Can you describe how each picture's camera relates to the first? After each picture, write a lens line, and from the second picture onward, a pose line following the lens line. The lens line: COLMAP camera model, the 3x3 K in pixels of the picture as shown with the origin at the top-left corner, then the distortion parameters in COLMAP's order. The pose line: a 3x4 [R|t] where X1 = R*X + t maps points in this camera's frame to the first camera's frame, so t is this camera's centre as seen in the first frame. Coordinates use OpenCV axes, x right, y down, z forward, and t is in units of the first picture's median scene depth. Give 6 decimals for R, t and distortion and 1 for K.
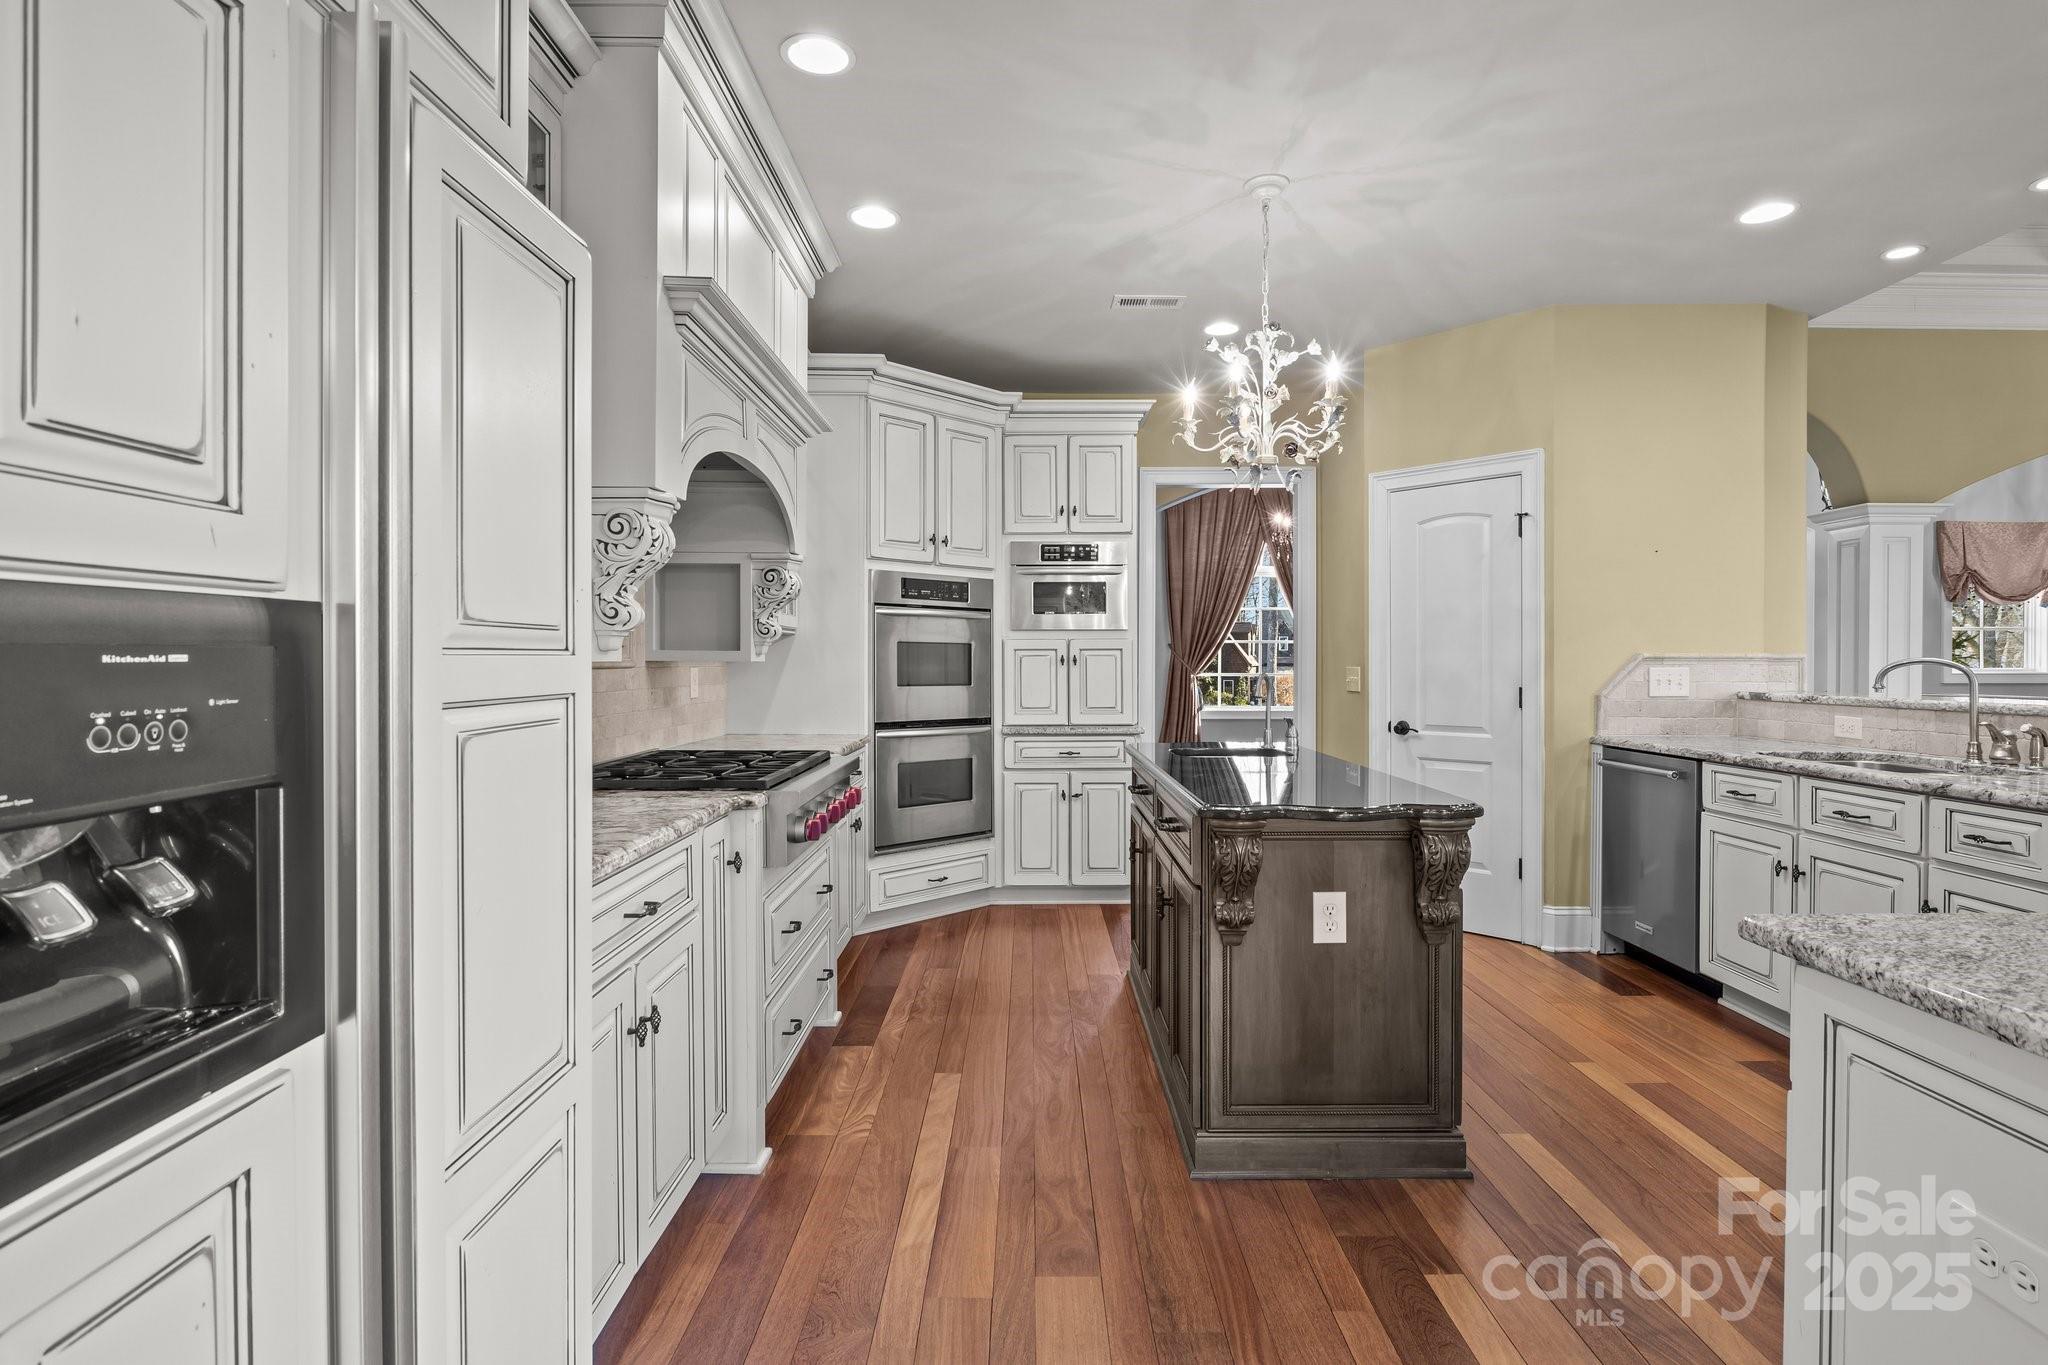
lens RADIAL K [[1024.0, 0, 1025.0], [0, 1024.0, 655.2], [0, 0, 1]] dist [-0.007274, 0.000981]
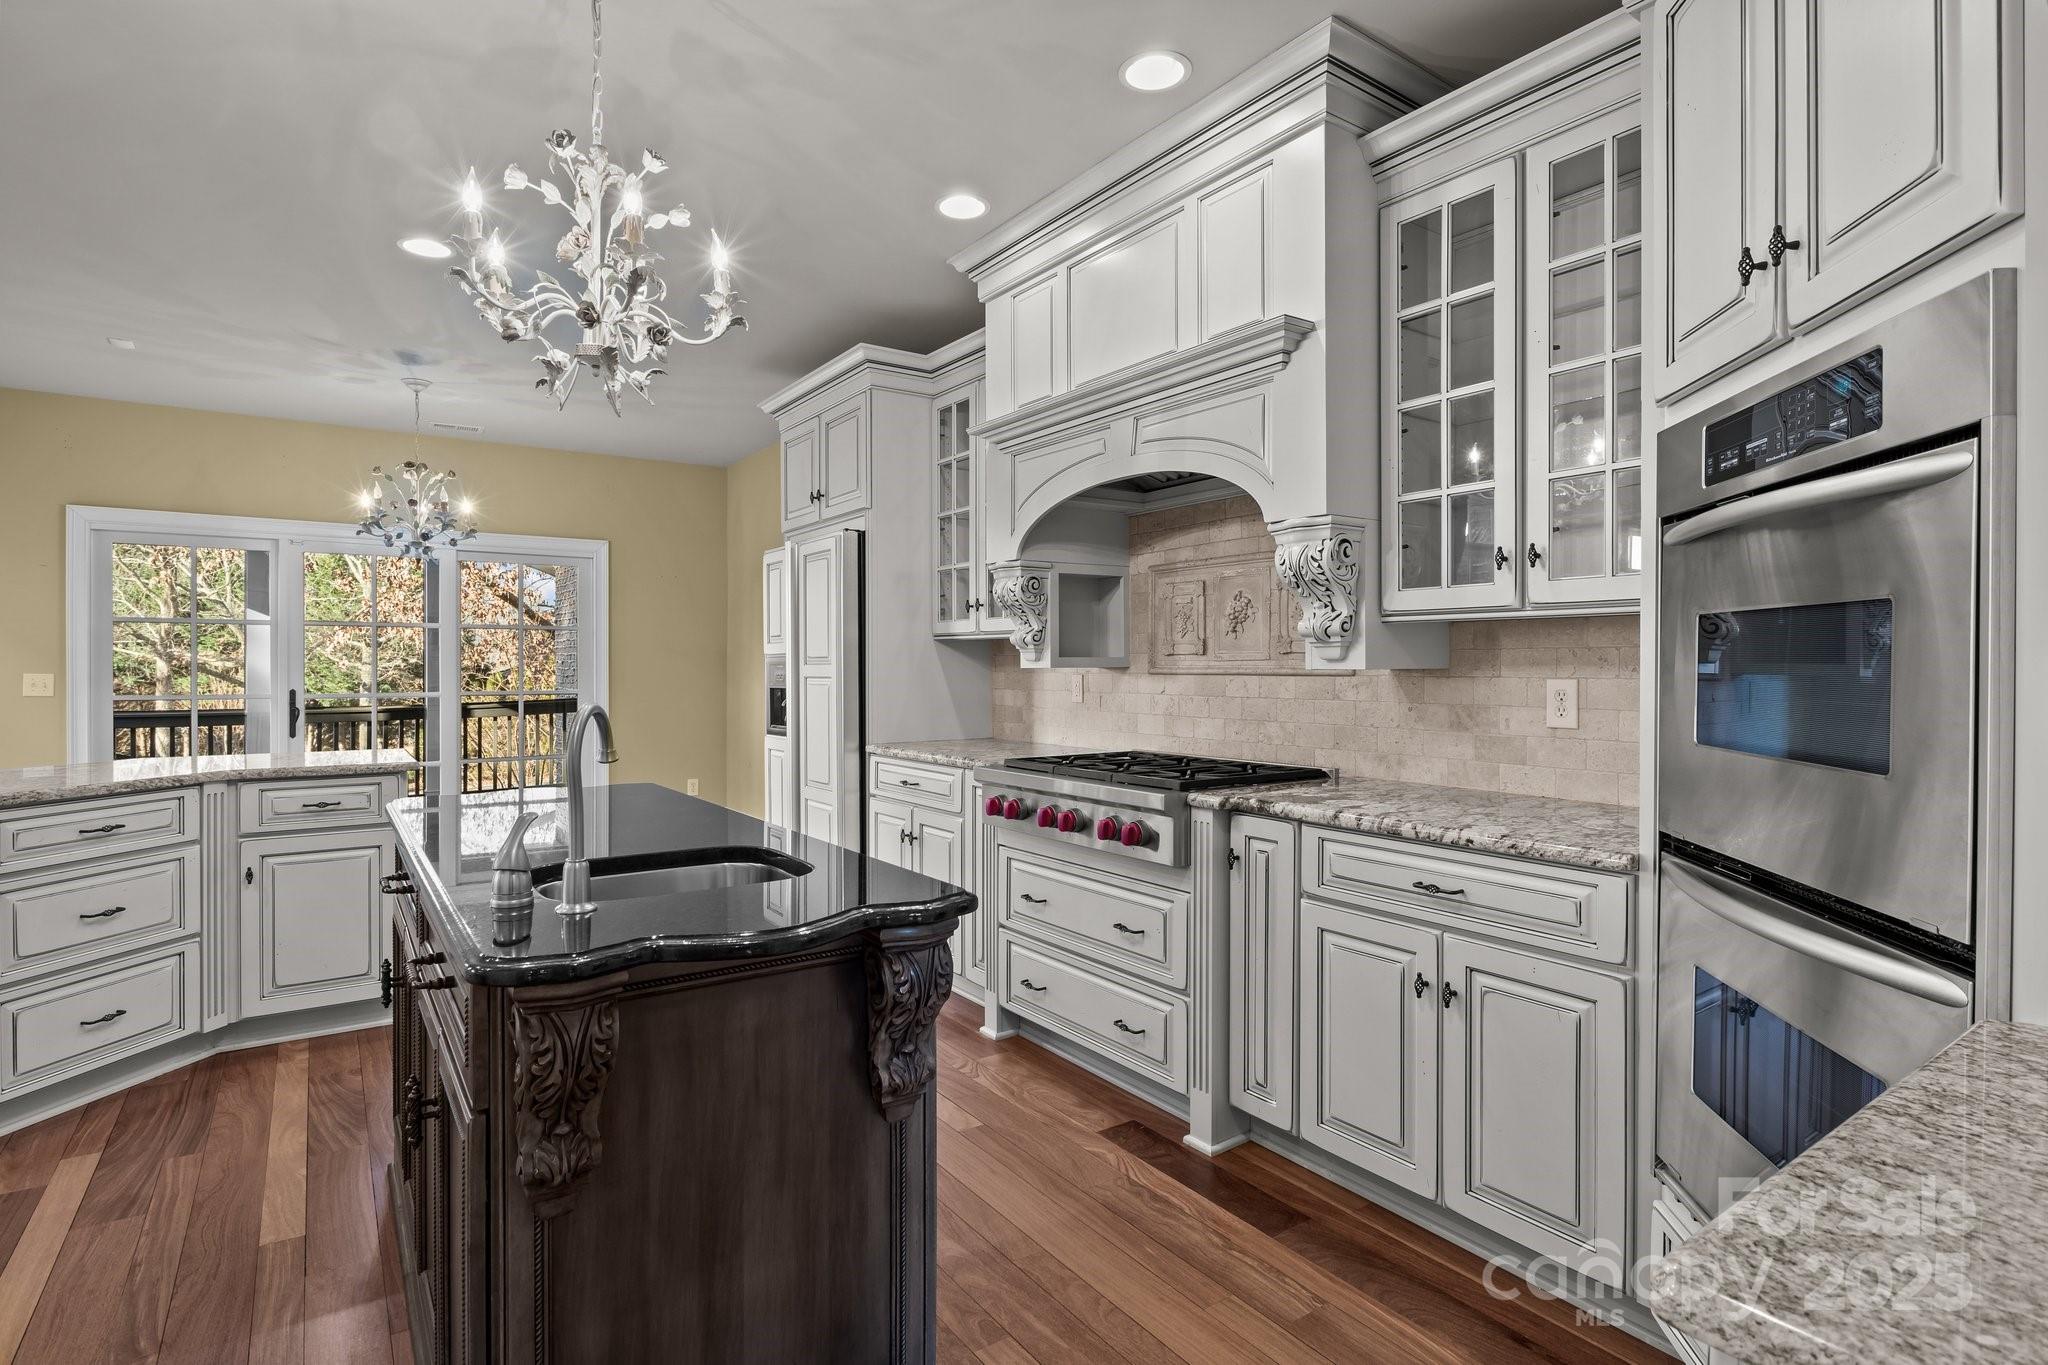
lens RADIAL K [[1024.0, 0, 1025.0], [0, 1024.0, 655.2], [0, 0, 1]] dist [-0.007274, 0.000981]
pose [[-0.818956, -0.006335, -0.573821, 0.325229], [0.003086, 0.999876, -0.015442, 0.006254], [0.573848, -0.014417, -0.818835, 1.424600]]
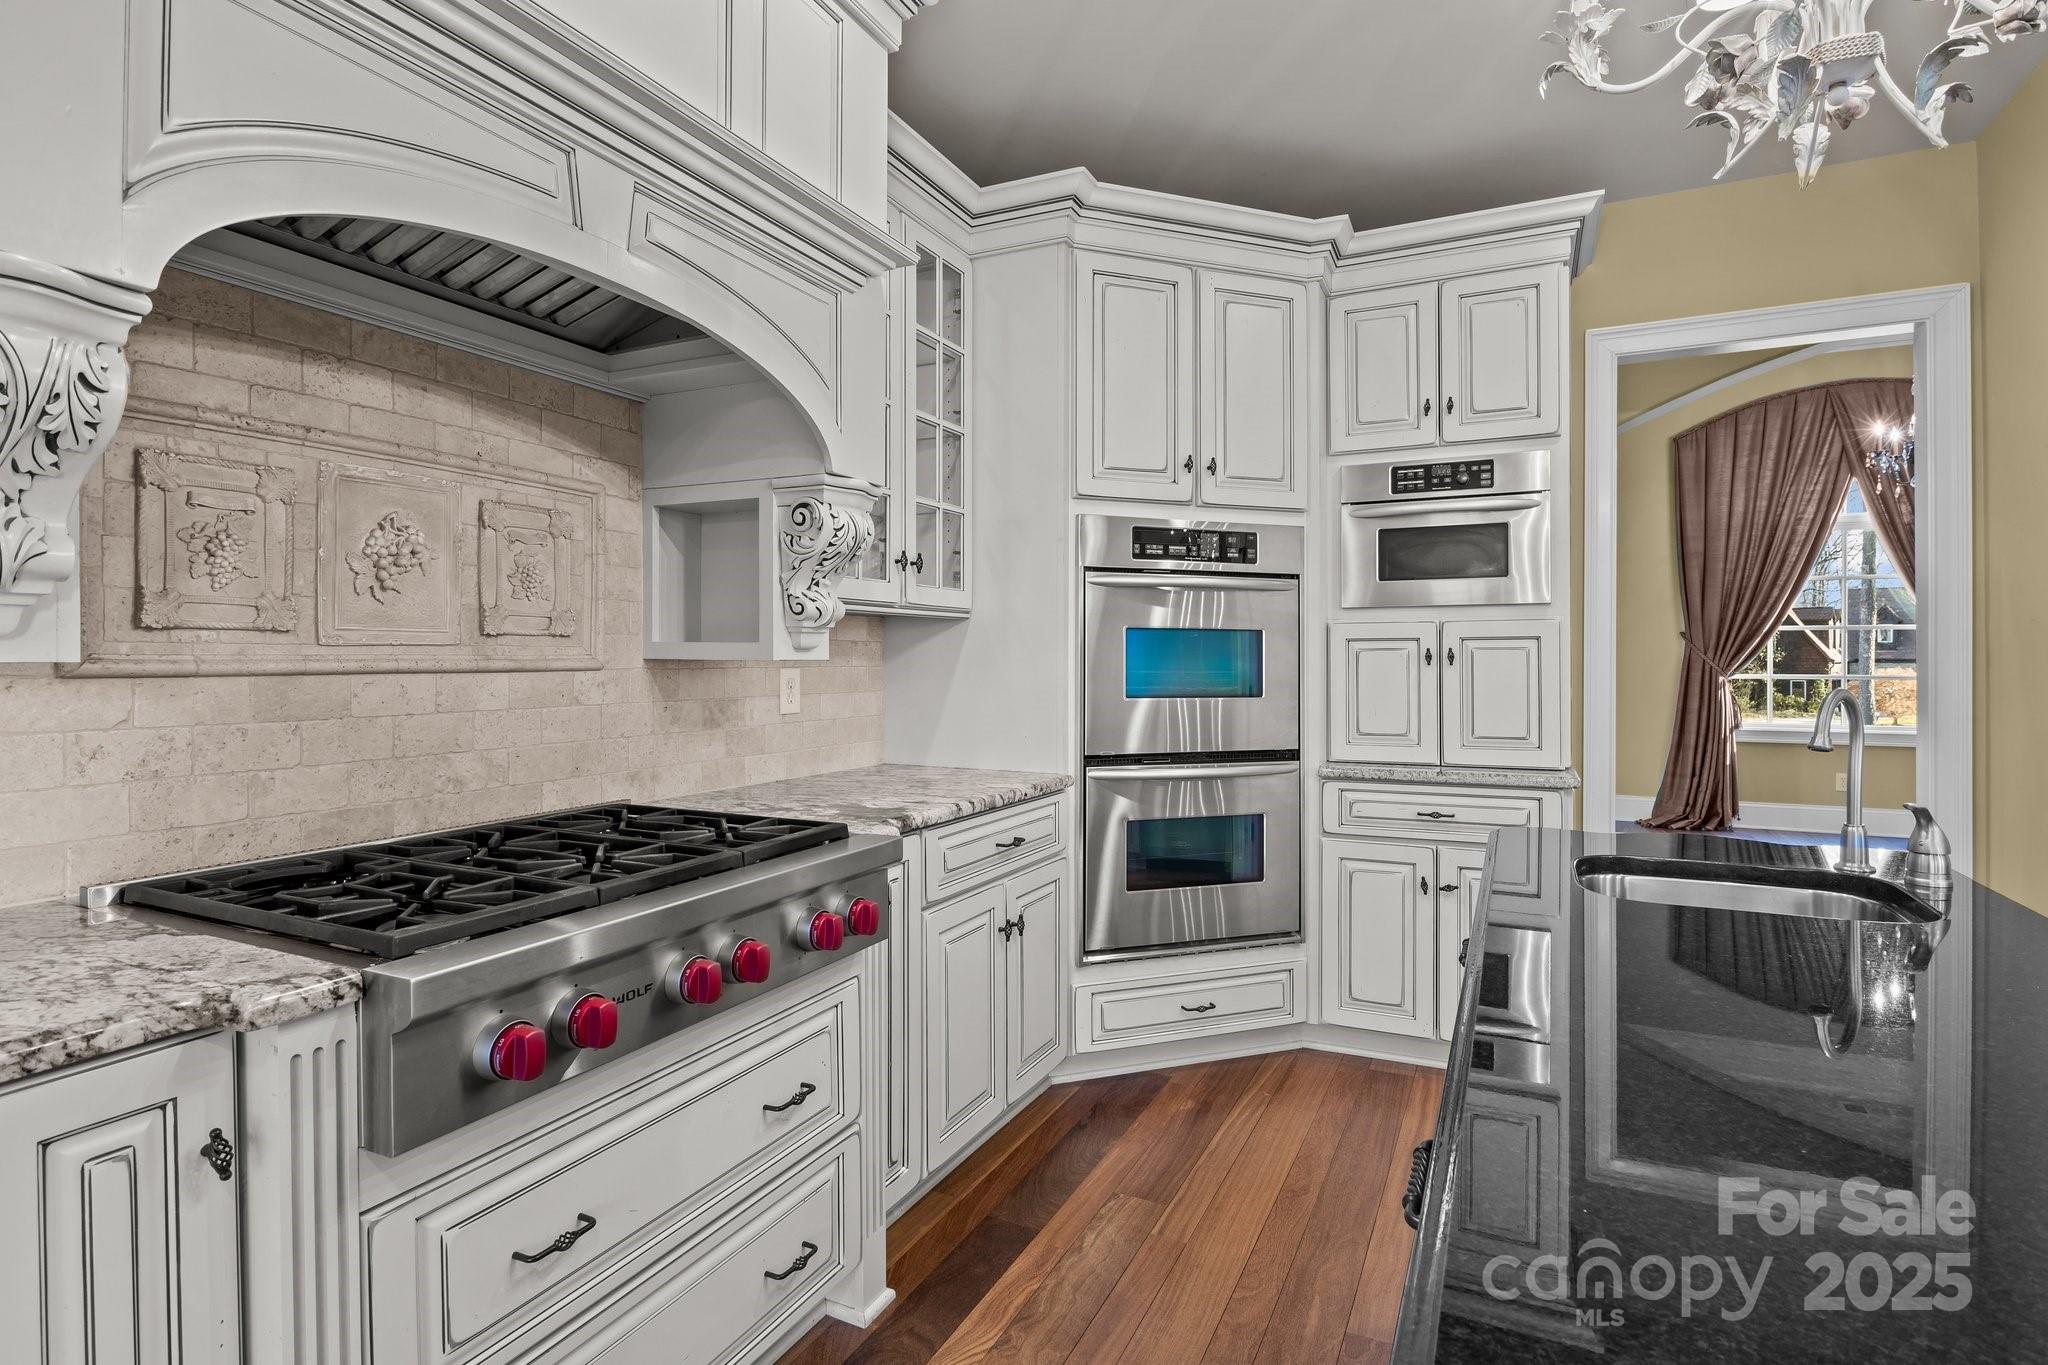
lens RADIAL K [[1024.0, 0, 1025.0], [0, 1024.0, 655.2], [0, 0, 1]] dist [-0.007274, 0.000981]
pose [[0.899123, -0.002554, -0.437689, 0.119682], [0.004290, 0.999986, 0.002977, 0.001910], [0.437675, -0.004554, 0.899122, 0.497770]]
